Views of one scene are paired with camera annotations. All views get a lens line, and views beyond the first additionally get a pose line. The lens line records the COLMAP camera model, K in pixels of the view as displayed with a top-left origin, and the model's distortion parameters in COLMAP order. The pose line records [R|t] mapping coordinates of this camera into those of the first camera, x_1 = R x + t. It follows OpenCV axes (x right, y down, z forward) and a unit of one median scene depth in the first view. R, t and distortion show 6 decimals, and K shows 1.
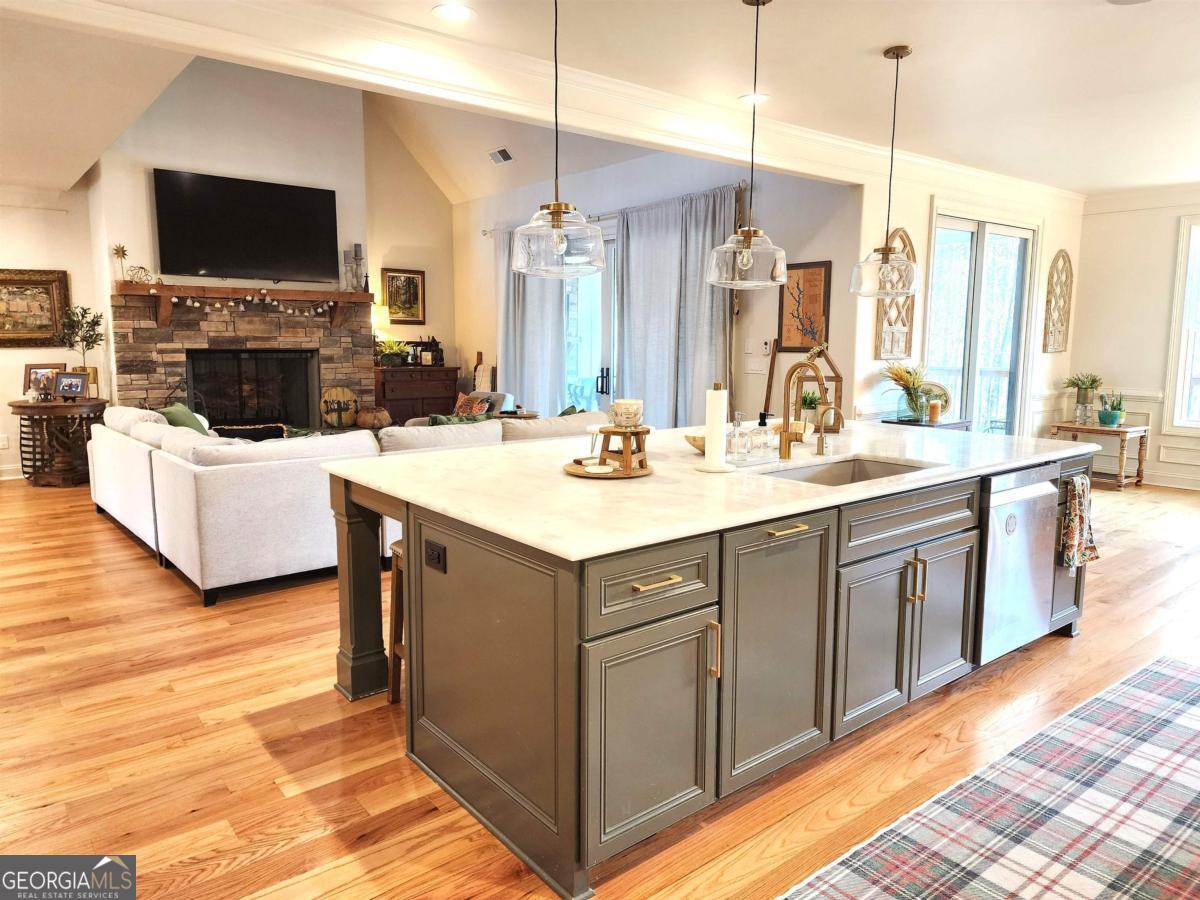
lens RADIAL K [[802.8, 0, 605.2], [0, 802.8, 422.3], [0, 0, 1]] dist [0.069766, -0.056132]
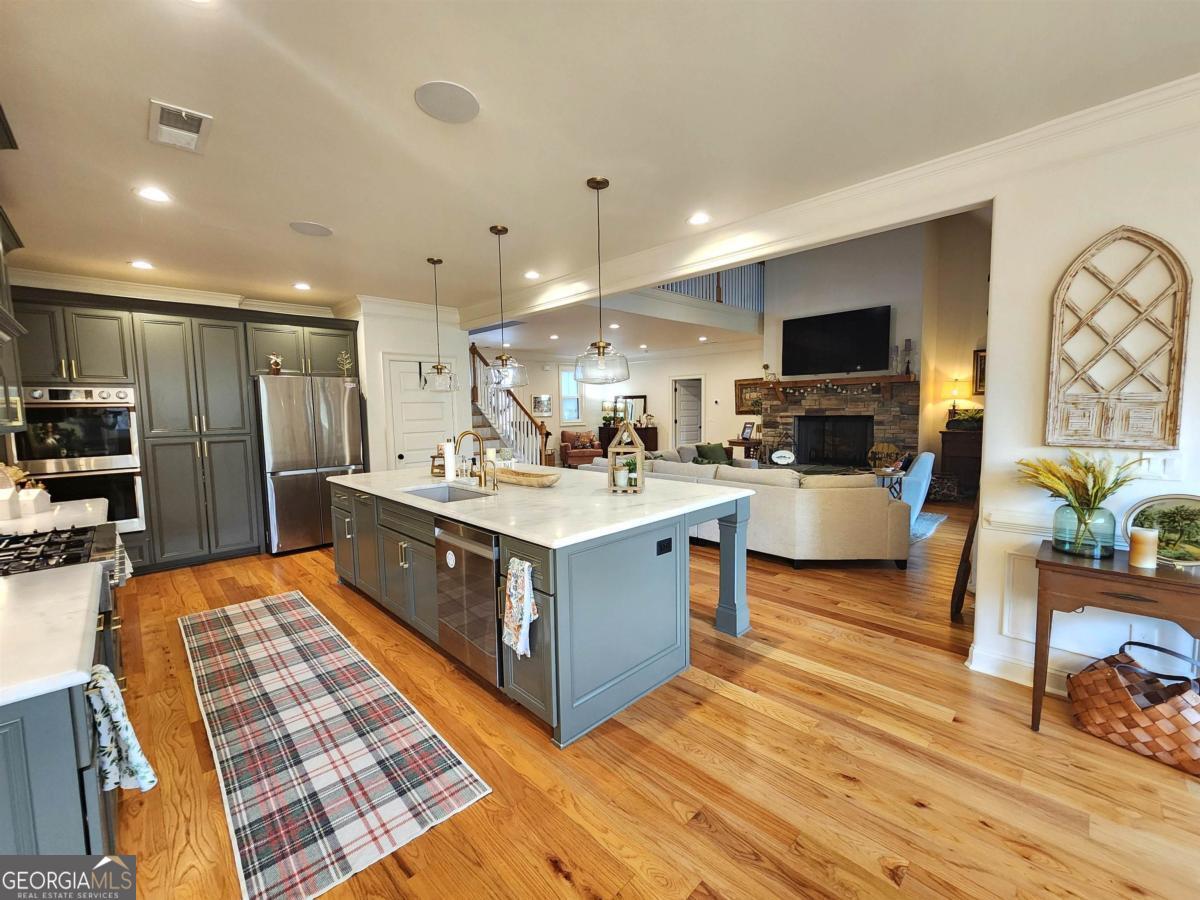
lens RADIAL K [[495.0, 0, 602.9], [0, 495.0, 447.8], [0, 0, 1]] dist [-0.000617, -0.000011]
pose [[0.098605, 0.074759, -0.992315, 0.515674], [-0.087722, 0.993945, 0.066166, -0.052207], [0.991253, 0.080524, 0.104566, 0.450767]]
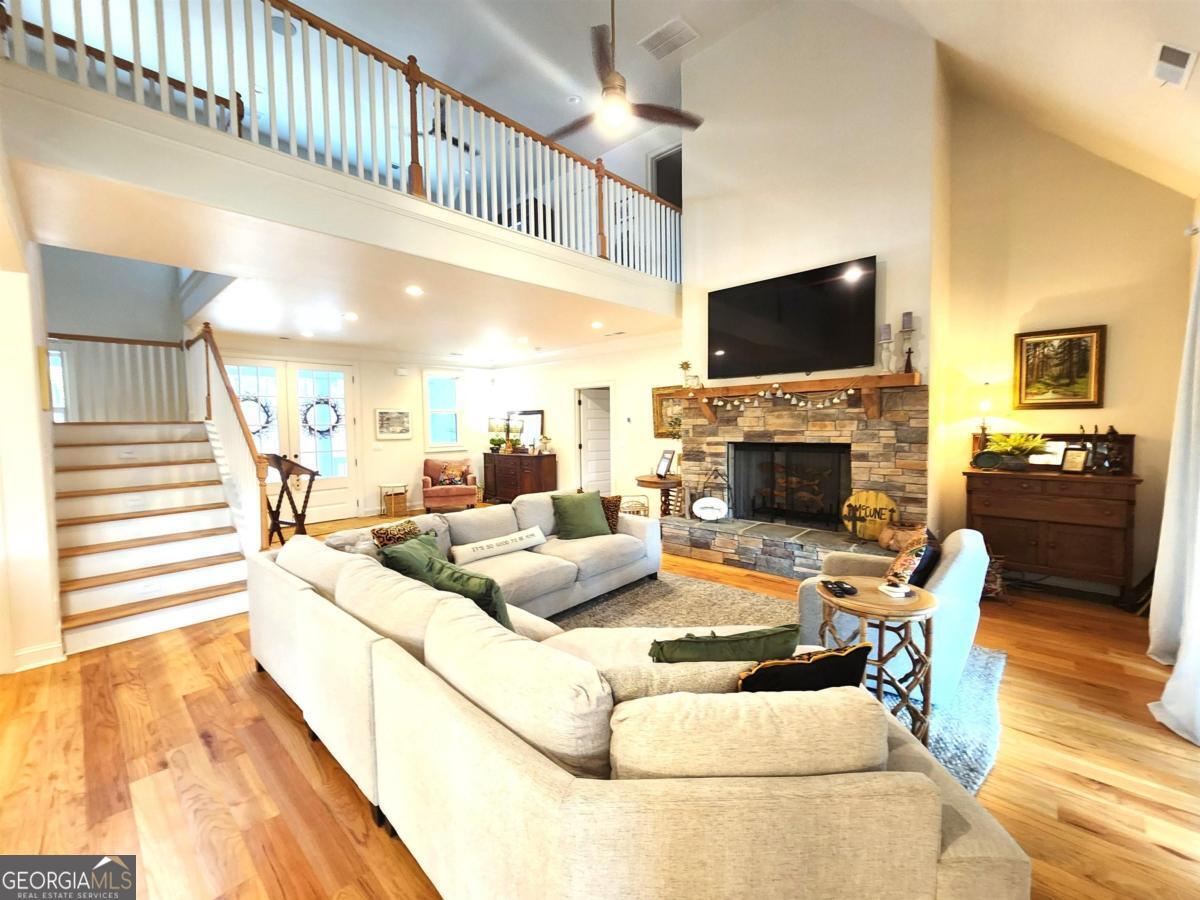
lens RADIAL K [[495.0, 0, 601.0], [0, 495.0, 451.1], [0, 0, 1]] dist [-0.000617, -0.000011]
pose [[0.135211, 0.049927, -0.989558, 0.143620], [-0.087601, 0.995421, 0.038253, -0.084714], [0.986937, 0.081514, 0.138966, 0.698806]]
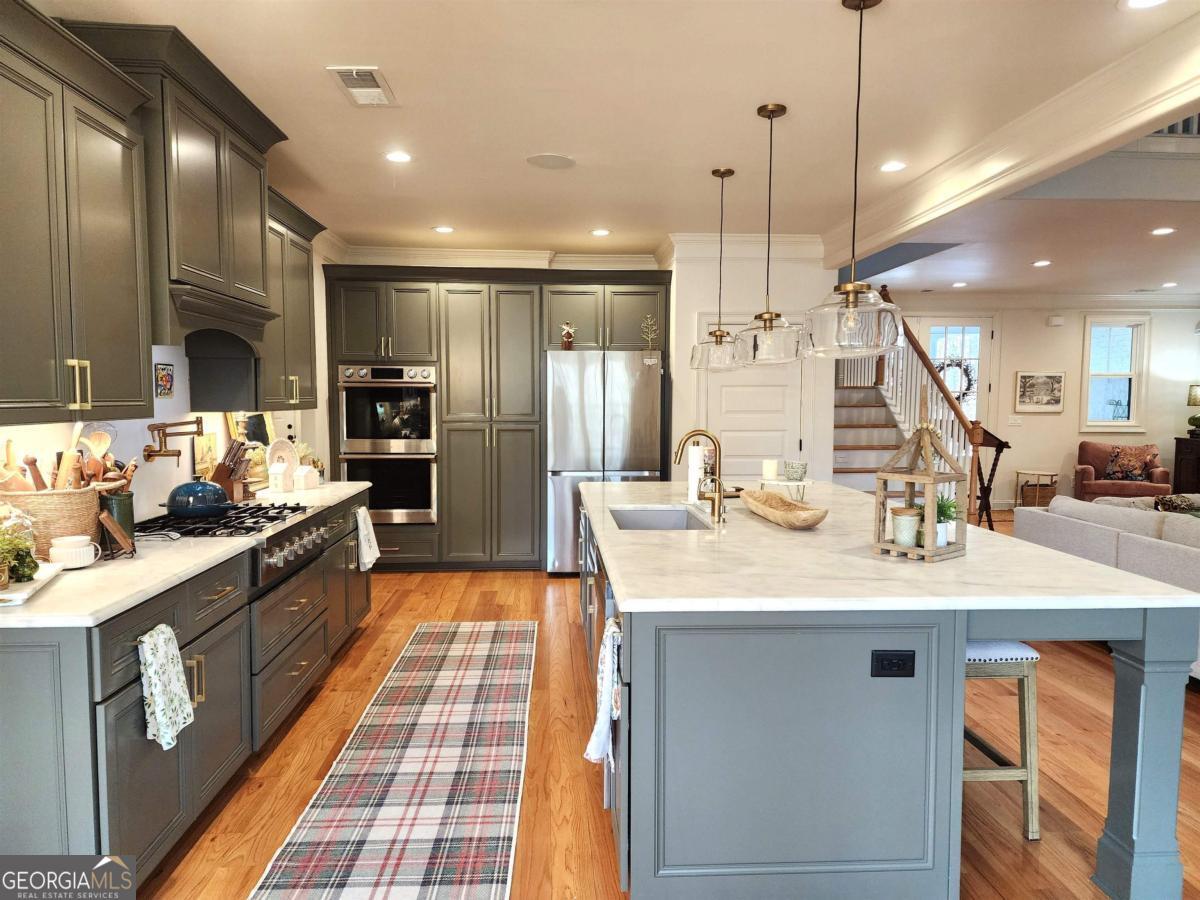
lens RADIAL K [[802.8, 0, 601.8], [0, 802.8, 454.1], [0, 0, 1]] dist [0.069766, -0.056132]
pose [[-0.576640, 0.052004, -0.815342, 0.488260], [-0.092367, 0.987424, 0.128306, -0.068016], [0.811760, 0.149297, -0.564585, 0.590787]]
